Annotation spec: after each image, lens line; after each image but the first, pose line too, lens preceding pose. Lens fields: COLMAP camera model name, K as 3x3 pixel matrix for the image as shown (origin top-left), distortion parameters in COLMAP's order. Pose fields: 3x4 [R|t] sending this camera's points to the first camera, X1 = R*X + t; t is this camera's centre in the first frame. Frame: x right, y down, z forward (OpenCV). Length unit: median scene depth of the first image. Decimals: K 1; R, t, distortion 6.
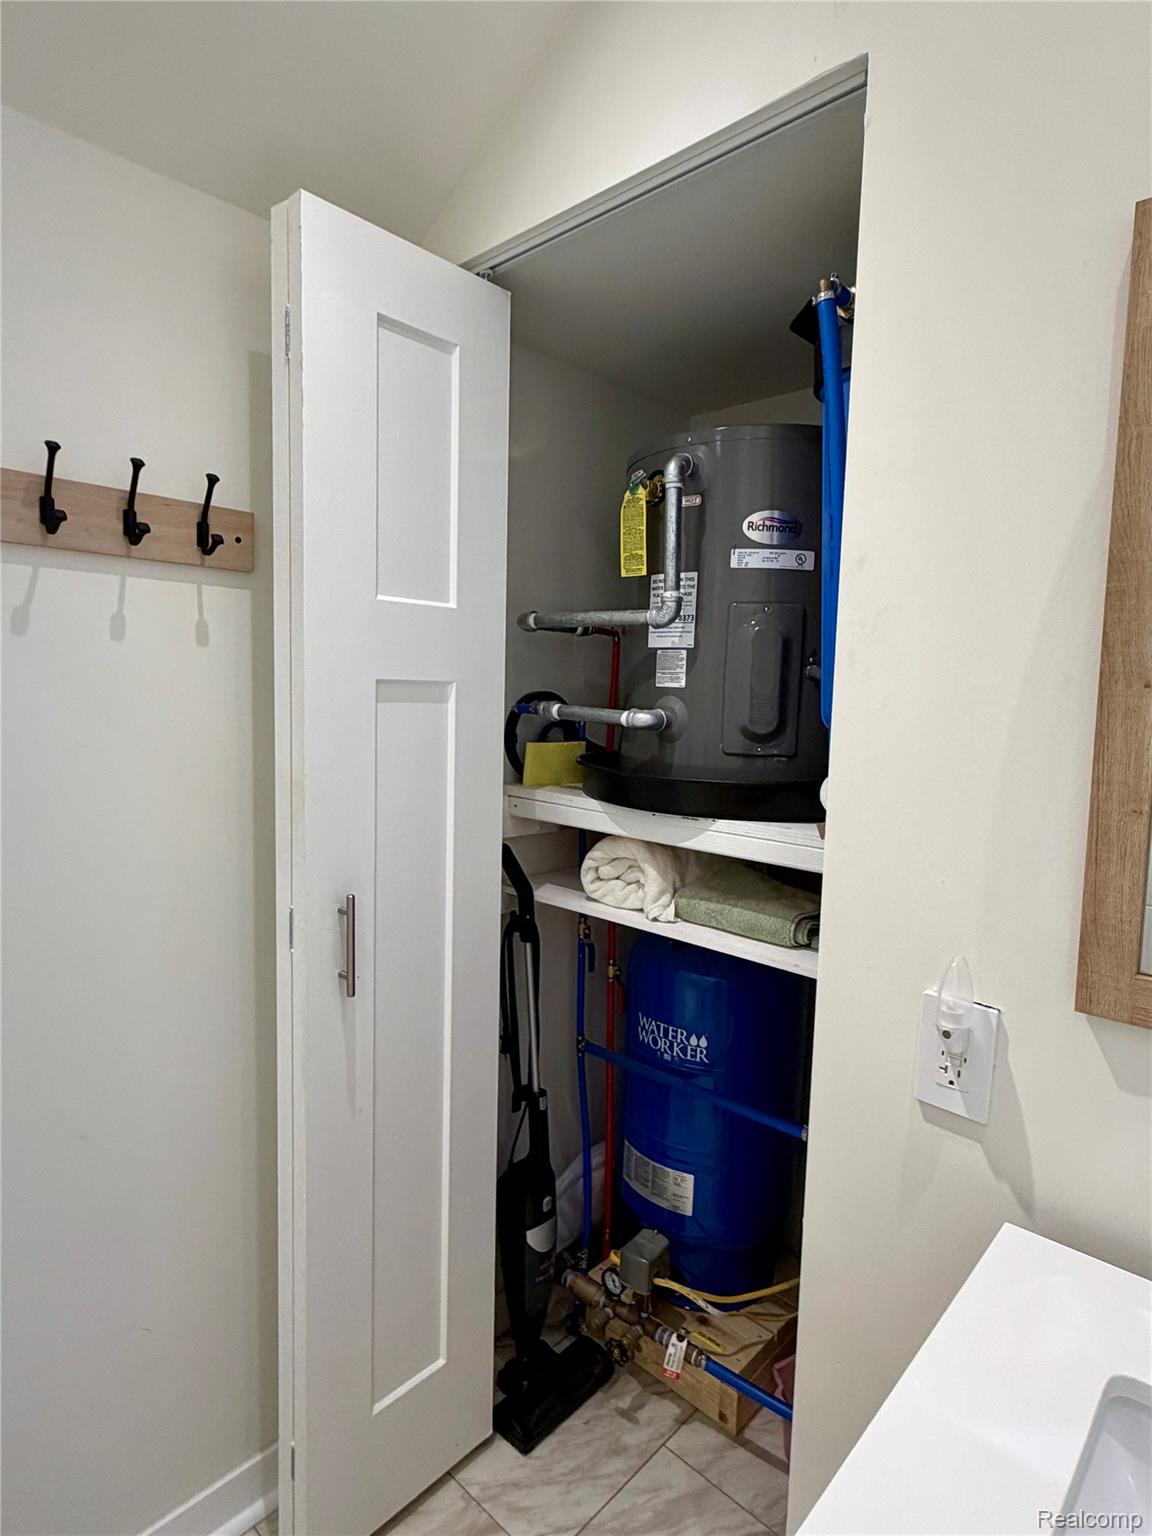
lens RADIAL K [[846.3, 0, 574.6], [0, 846.3, 761.5], [0, 0, 1]] dist [-0.001623, -0.000135]
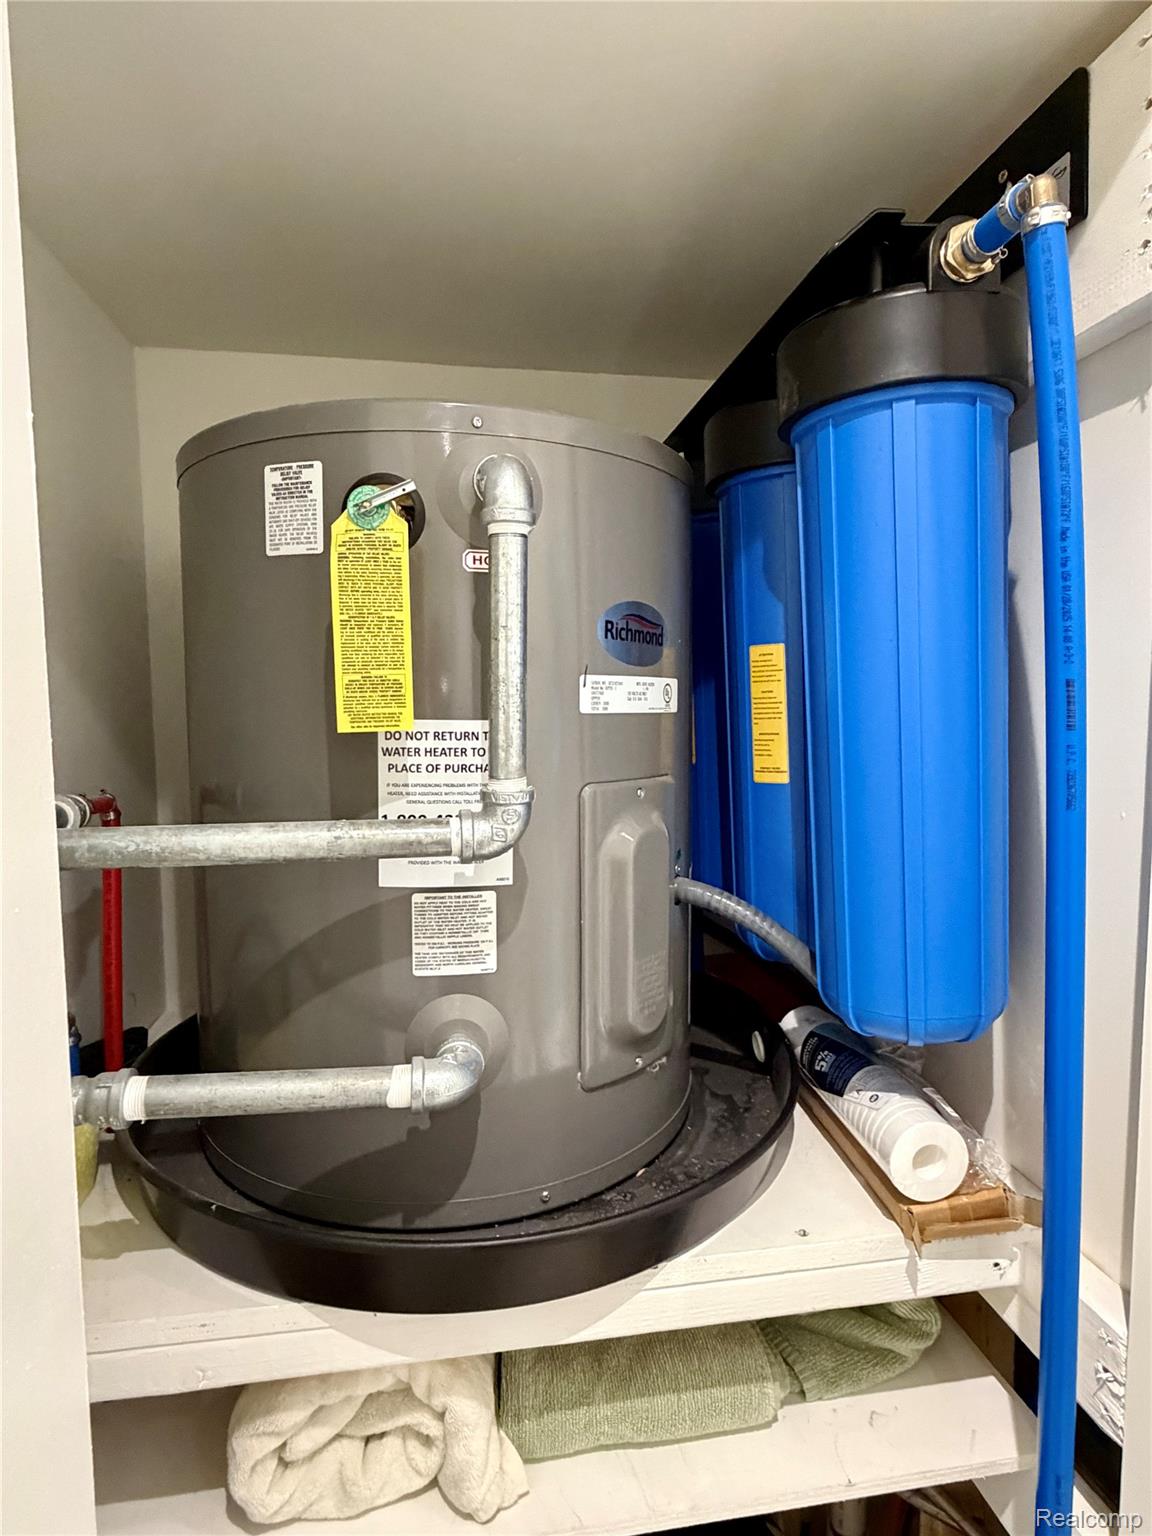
lens RADIAL K [[846.3, 0, 574.6], [0, 846.3, 761.5], [0, 0, 1]] dist [-0.001623, -0.000135]
pose [[0.613947, -0.089017, 0.784312, -0.188382], [0.091344, 0.994957, 0.041422, -0.214977], [-0.784044, 0.046211, 0.618982, 0.685717]]
